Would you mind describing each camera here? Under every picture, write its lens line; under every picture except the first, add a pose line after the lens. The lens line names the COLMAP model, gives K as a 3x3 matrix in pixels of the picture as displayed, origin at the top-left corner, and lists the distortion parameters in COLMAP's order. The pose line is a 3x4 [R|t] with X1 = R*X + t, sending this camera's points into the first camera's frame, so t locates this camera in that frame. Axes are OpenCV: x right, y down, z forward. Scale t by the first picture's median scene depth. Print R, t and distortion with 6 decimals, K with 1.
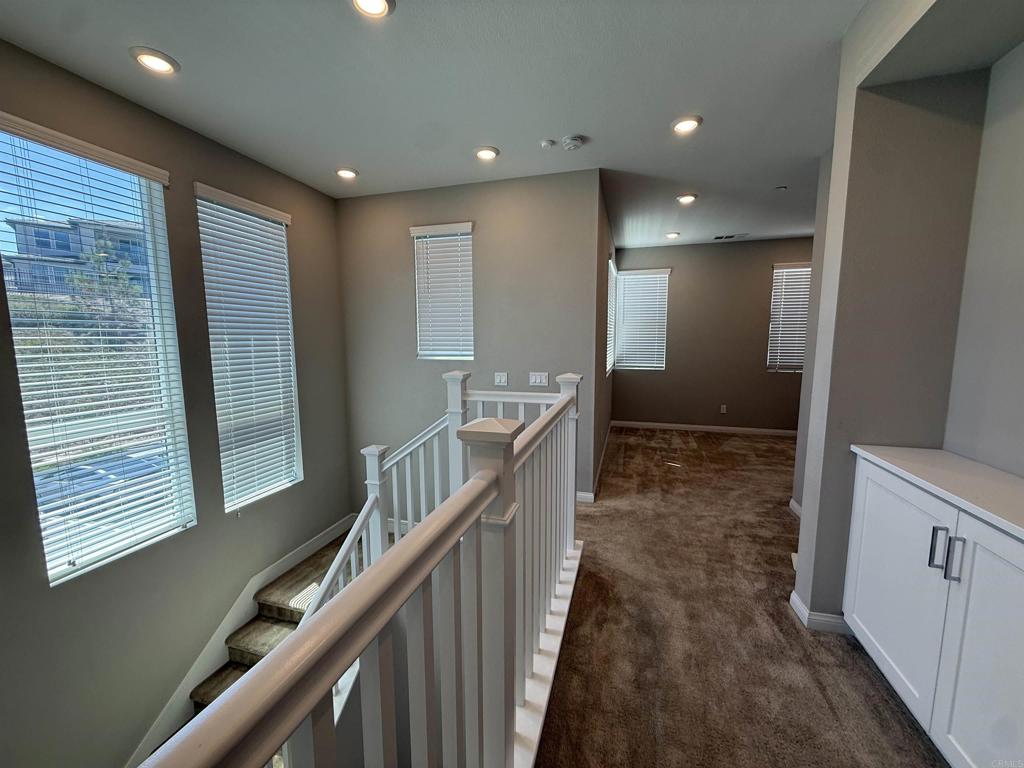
lens RADIAL K [[407.7, 0, 513.7], [0, 407.7, 381.6], [0, 0, 1]] dist [-0.000280, 0.001549]
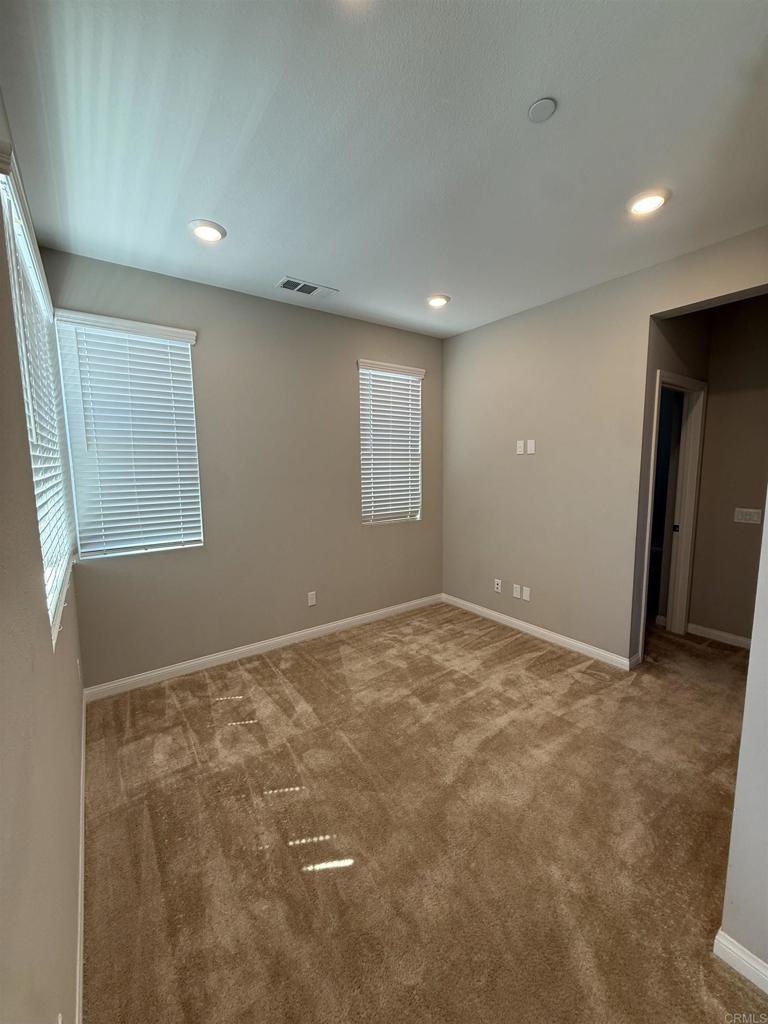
lens RADIAL K [[407.7, 0, 377.4], [0, 407.7, 511.8], [0, 0, 1]] dist [-0.000280, 0.001549]
pose [[0.627864, -0.100844, 0.771762, 0.161790], [0.098196, 0.993911, 0.049985, -0.089255], [-0.772104, 0.044401, 0.633943, 0.654238]]
